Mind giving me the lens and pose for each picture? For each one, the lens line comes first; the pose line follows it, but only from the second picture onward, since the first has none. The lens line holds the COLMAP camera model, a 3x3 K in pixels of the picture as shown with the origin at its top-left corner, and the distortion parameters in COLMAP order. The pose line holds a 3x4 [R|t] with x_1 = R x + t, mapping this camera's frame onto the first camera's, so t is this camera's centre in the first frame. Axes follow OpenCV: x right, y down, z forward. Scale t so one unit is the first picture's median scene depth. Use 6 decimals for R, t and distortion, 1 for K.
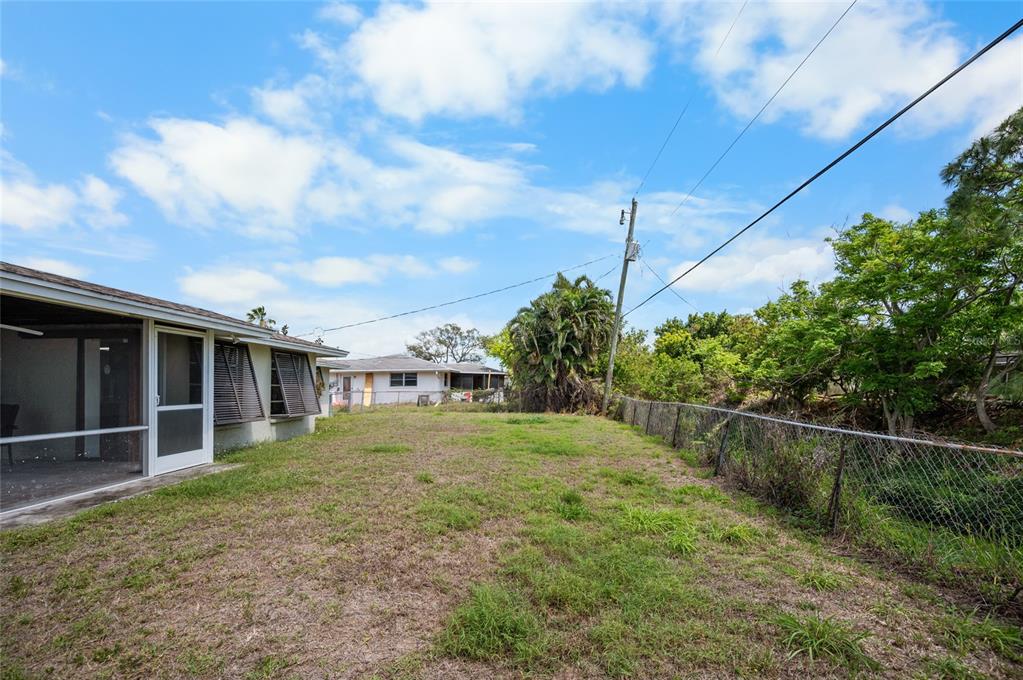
lens RADIAL K [[435.5, 0, 497.2], [0, 435.5, 379.9], [0, 0, 1]] dist [-0.000728, 0.000513]
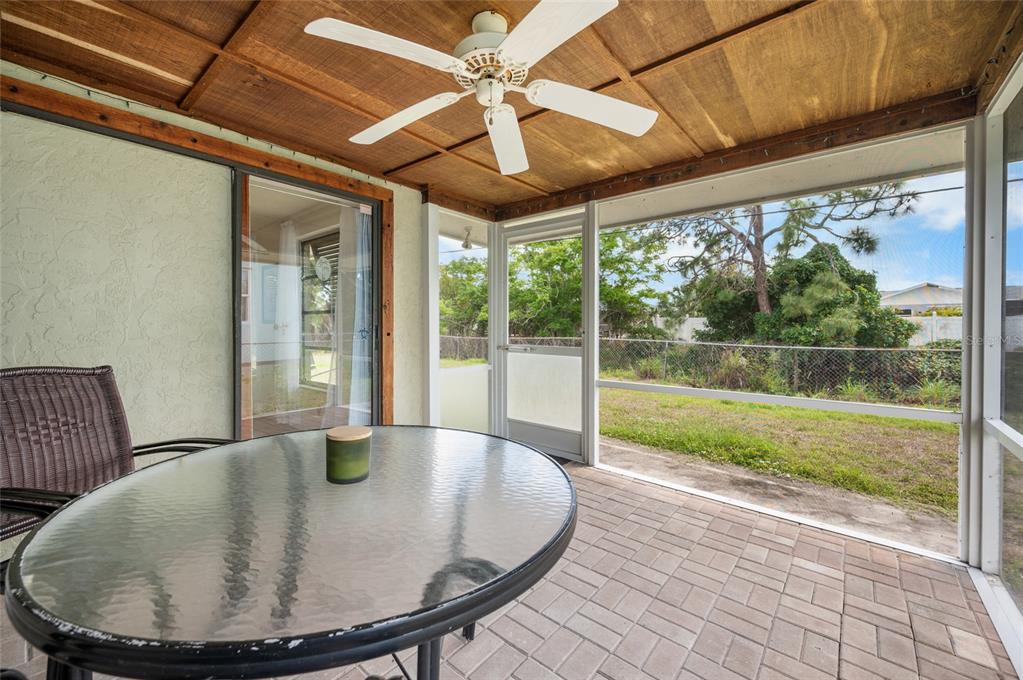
lens RADIAL K [[404.5, 0, 515.4], [0, 404.5, 328.1], [0, 0, 1]] dist [0.000012, 0.000012]
pose [[0.587200, 0.004014, 0.809432, -1.354583], [-0.017481, 0.999817, 0.007723, 0.030247], [-0.809253, -0.018685, 0.587163, 0.783963]]
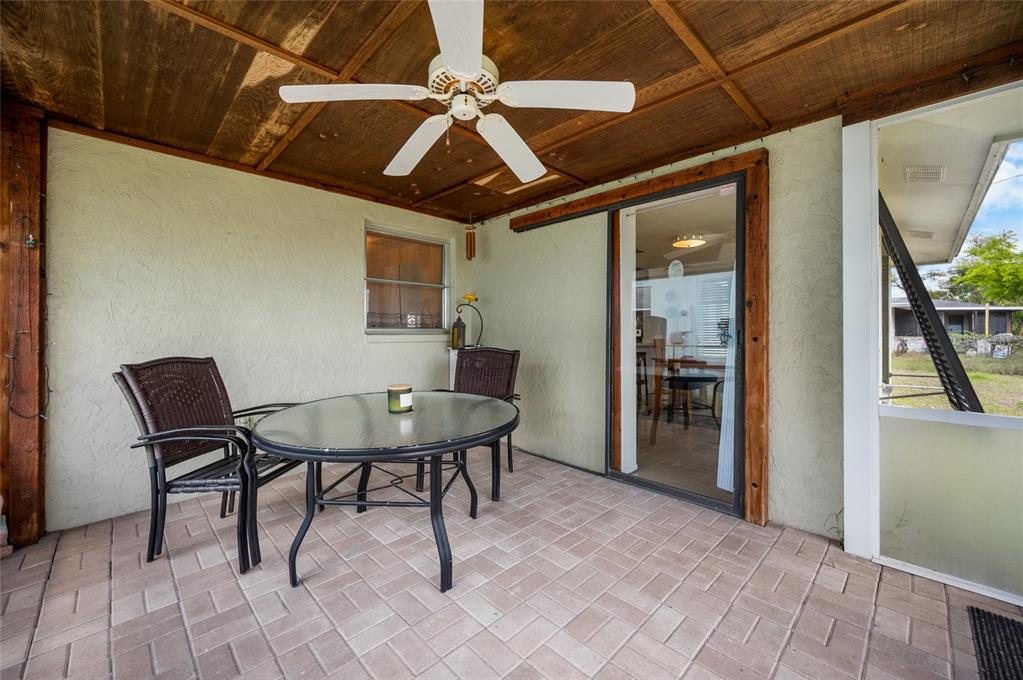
lens RADIAL K [[404.5, 0, 515.4], [0, 404.5, 328.1], [0, 0, 1]] dist [0.000012, 0.000012]
pose [[0.751329, 0.005544, -0.659905, -0.939543], [0.002194, 0.999938, 0.010900, 0.028991], [0.659924, -0.009637, 0.751270, 0.767261]]
